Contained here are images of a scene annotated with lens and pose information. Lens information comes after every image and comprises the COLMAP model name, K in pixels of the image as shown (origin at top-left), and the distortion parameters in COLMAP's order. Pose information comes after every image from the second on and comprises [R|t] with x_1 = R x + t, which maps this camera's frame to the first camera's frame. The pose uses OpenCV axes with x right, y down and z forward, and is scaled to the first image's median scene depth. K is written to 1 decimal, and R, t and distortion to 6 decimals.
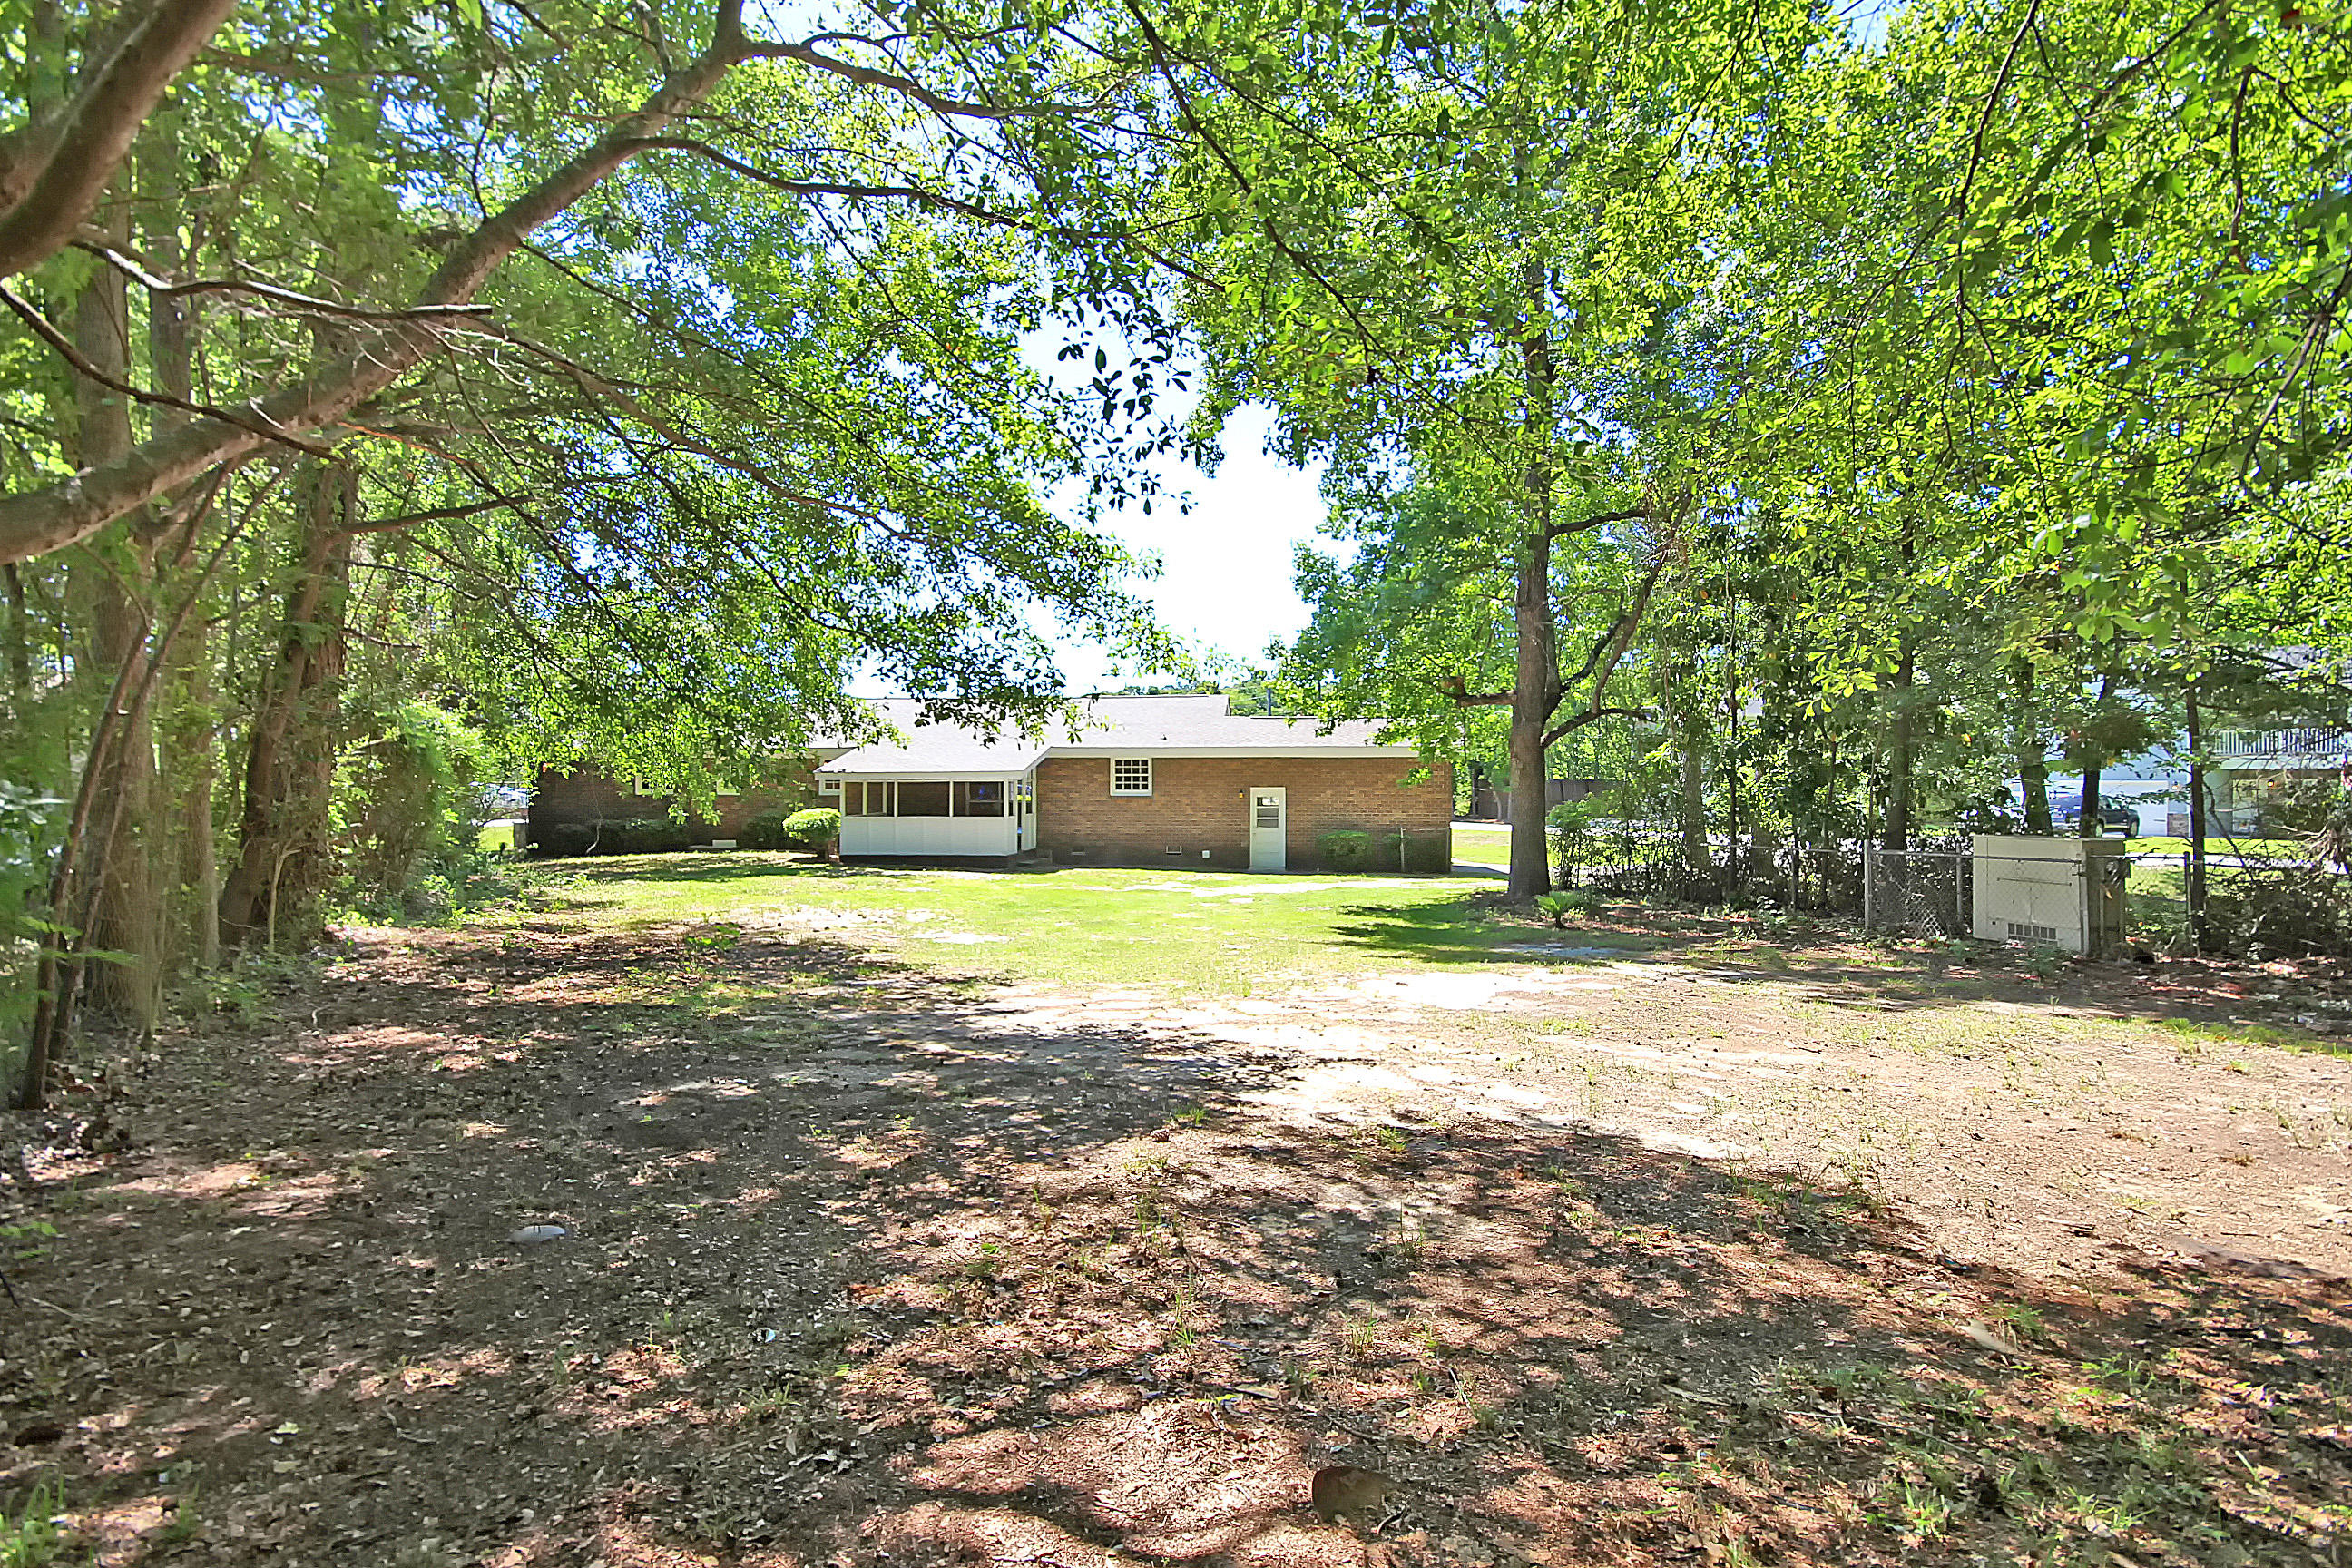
lens RADIAL K [[1226.5, 0, 1171.6], [0, 1226.5, 826.1], [0, 0, 1]] dist [-0.005479, -0.000526]
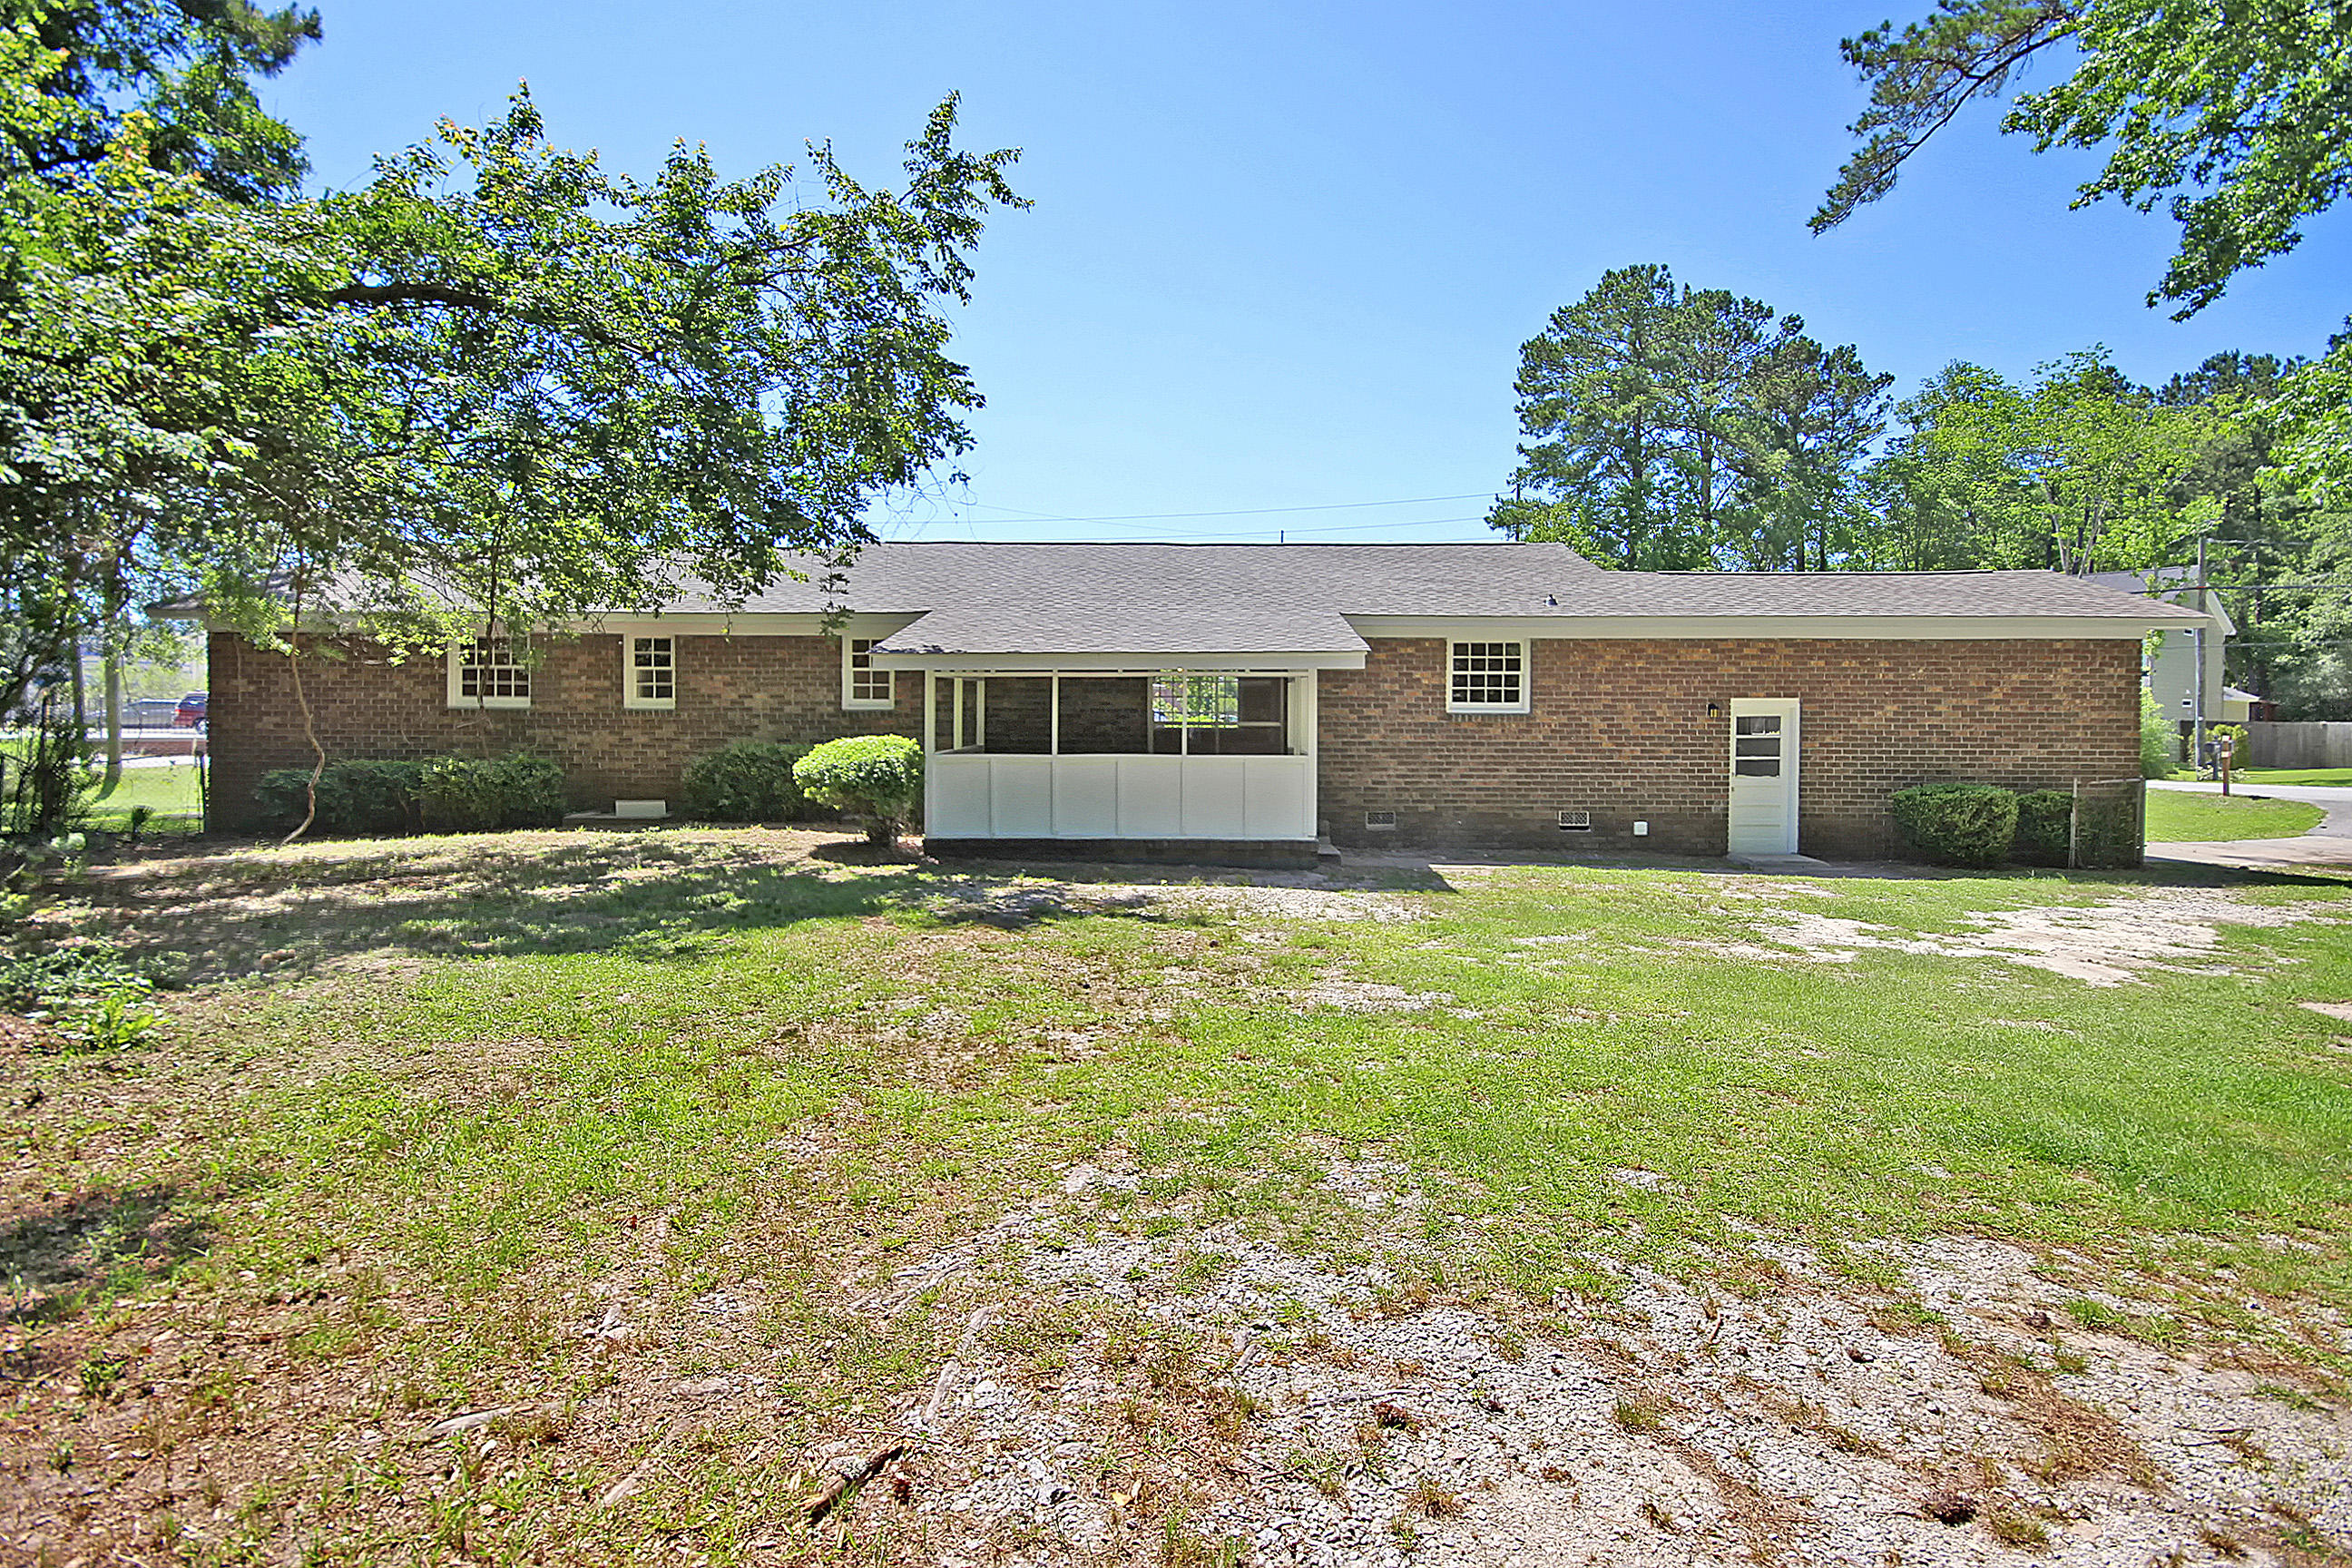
lens RADIAL K [[1114.5, 0, 1176.0], [0, 1114.5, 784.0], [0, 0, 1]] dist [0.000052, -0.000012]
pose [[0.991343, -0.001229, 0.131291, -0.225996], [-0.001792, 0.999736, 0.022892, -0.005974], [-0.131284, -0.022929, 0.991080, 0.567308]]
